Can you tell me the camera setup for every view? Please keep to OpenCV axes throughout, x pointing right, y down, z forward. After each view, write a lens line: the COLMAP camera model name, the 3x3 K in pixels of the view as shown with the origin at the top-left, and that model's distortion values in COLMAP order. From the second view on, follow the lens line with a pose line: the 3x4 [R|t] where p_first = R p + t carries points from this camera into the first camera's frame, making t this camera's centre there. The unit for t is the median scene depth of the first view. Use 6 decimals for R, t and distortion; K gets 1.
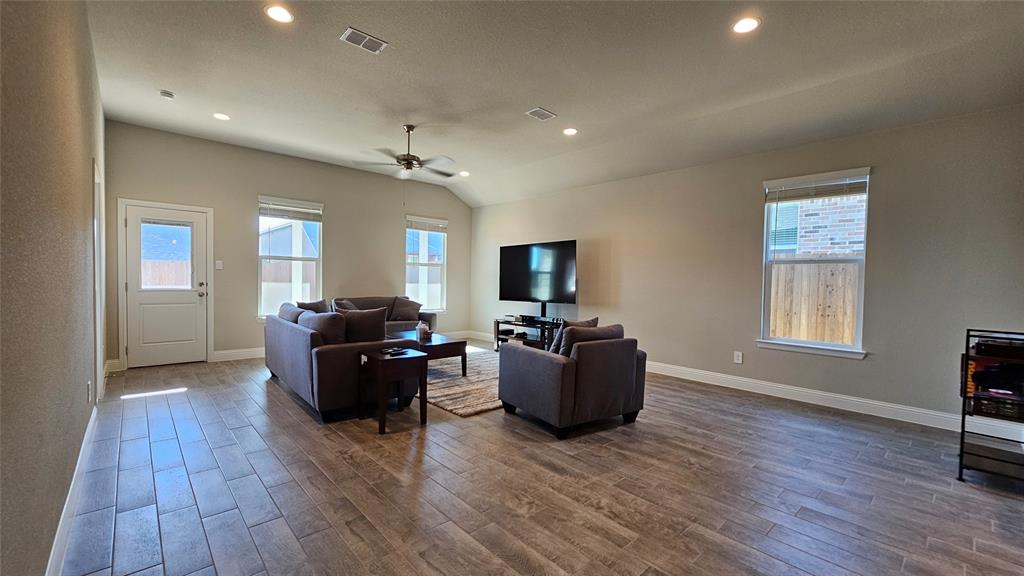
lens RADIAL K [[416.8, 0, 512.6], [0, 416.8, 291.4], [0, 0, 1]] dist [-0.000056, 0.000103]
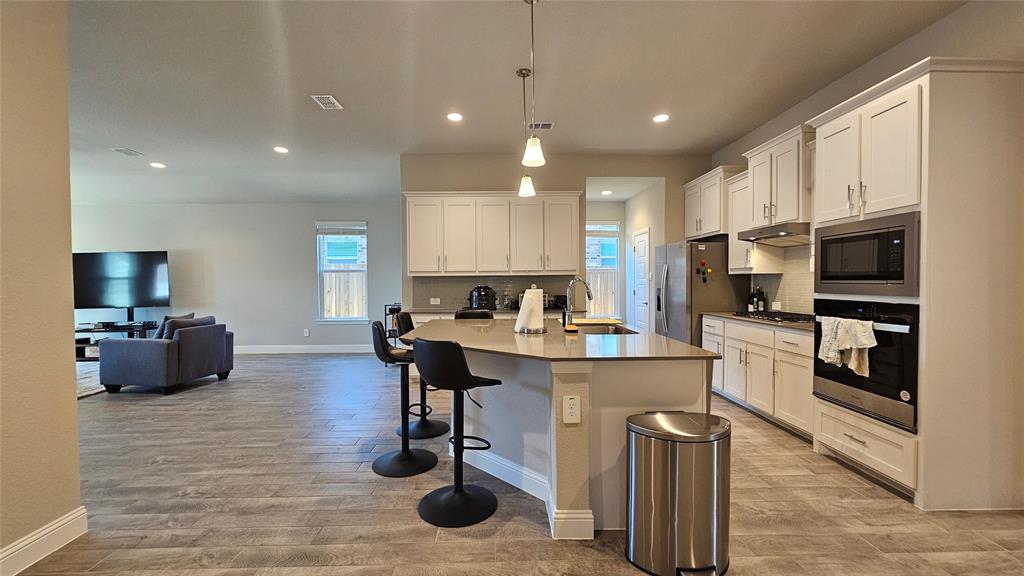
lens RADIAL K [[416.8, 0, 509.6], [0, 416.8, 291.4], [0, 0, 1]] dist [-0.000056, 0.000103]
pose [[0.655949, -0.044254, 0.753507, -0.127226], [0.042091, 0.998871, 0.022024, 0.002193], [-0.753631, 0.017269, 0.657071, -0.605152]]
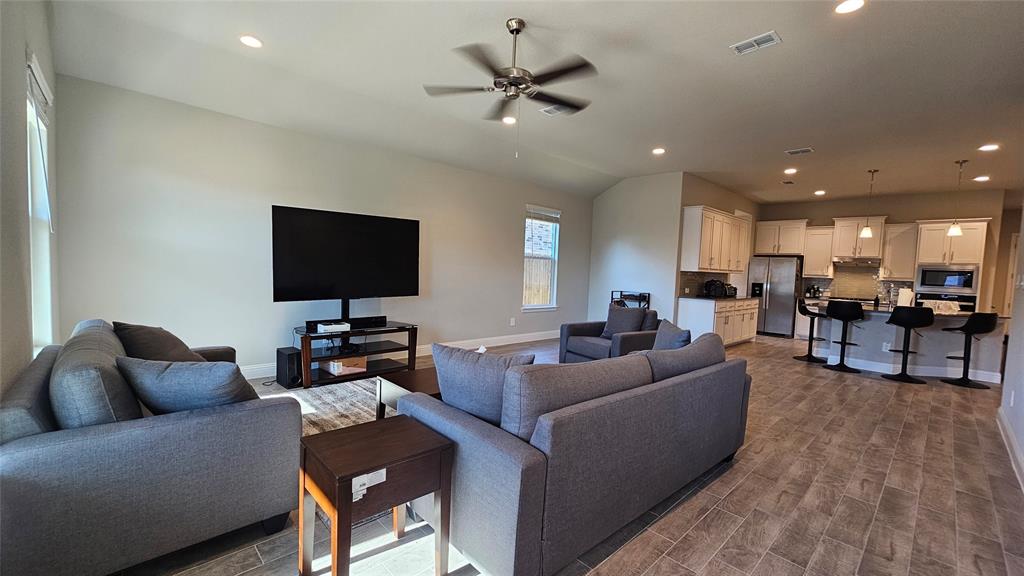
lens RADIAL K [[416.8, 0, 510.8], [0, 416.8, 291.0], [0, 0, 1]] dist [-0.000056, 0.000103]
pose [[-0.017823, -0.078534, 0.996752, -0.910764], [-0.014428, 0.996827, 0.078282, -0.063400], [-0.999737, -0.012986, -0.018899, 1.059059]]
